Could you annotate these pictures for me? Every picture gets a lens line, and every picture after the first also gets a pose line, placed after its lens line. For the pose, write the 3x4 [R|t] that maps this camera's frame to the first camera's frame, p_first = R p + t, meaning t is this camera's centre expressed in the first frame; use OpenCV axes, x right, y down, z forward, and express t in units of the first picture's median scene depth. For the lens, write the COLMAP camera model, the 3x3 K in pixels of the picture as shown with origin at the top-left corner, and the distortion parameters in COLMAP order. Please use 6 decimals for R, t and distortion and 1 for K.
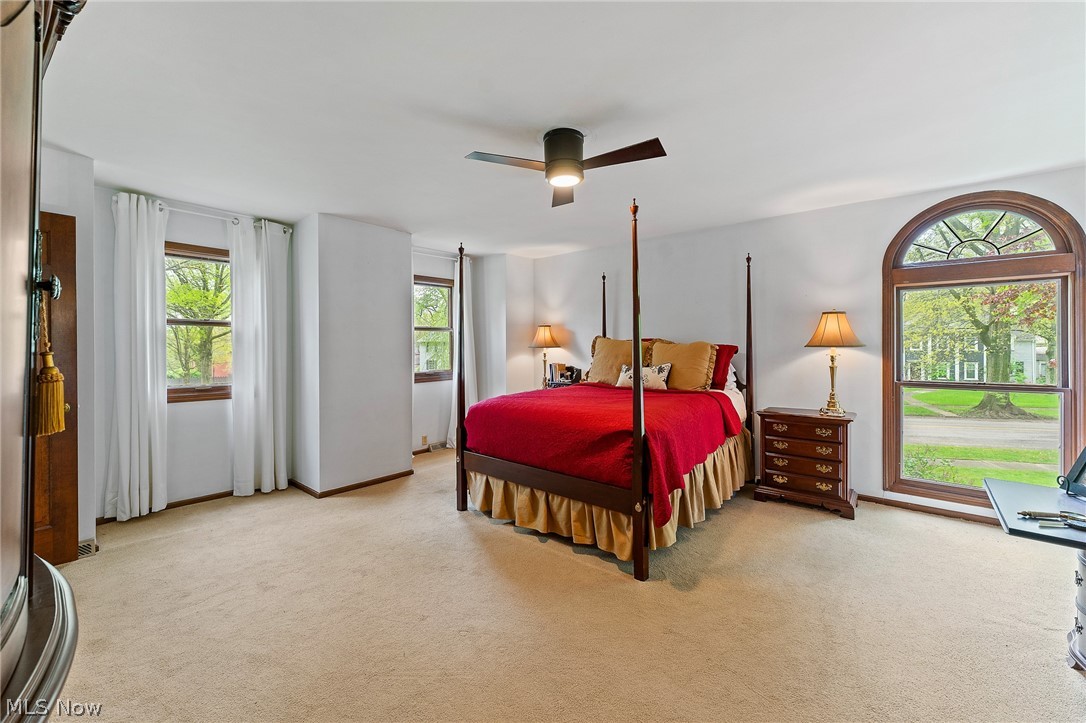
lens RADIAL K [[435.0, 0, 539.6], [0, 435.0, 350.3], [0, 0, 1]] dist [-0.001147, 0.000655]
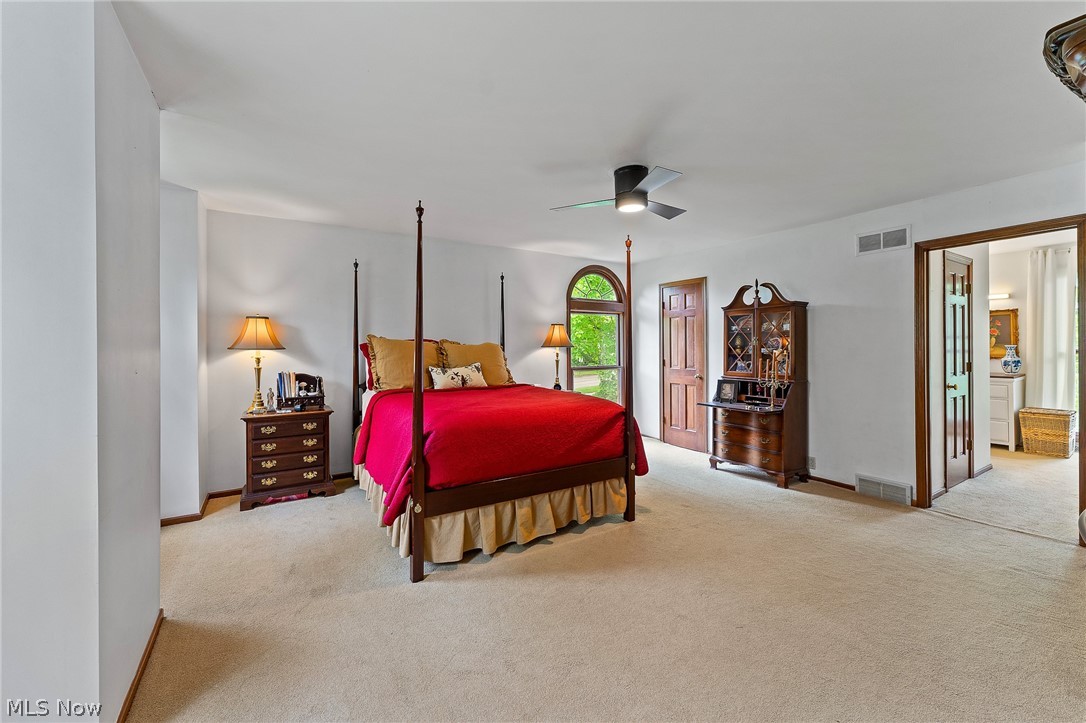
lens RADIAL K [[435.0, 0, 538.6], [0, 435.0, 350.8], [0, 0, 1]] dist [-0.001147, 0.000655]
pose [[0.308917, -0.009525, 0.951041, -0.795976], [0.012798, 0.999901, 0.005857, -0.004255], [-0.951003, 0.010362, 0.309008, 0.604272]]
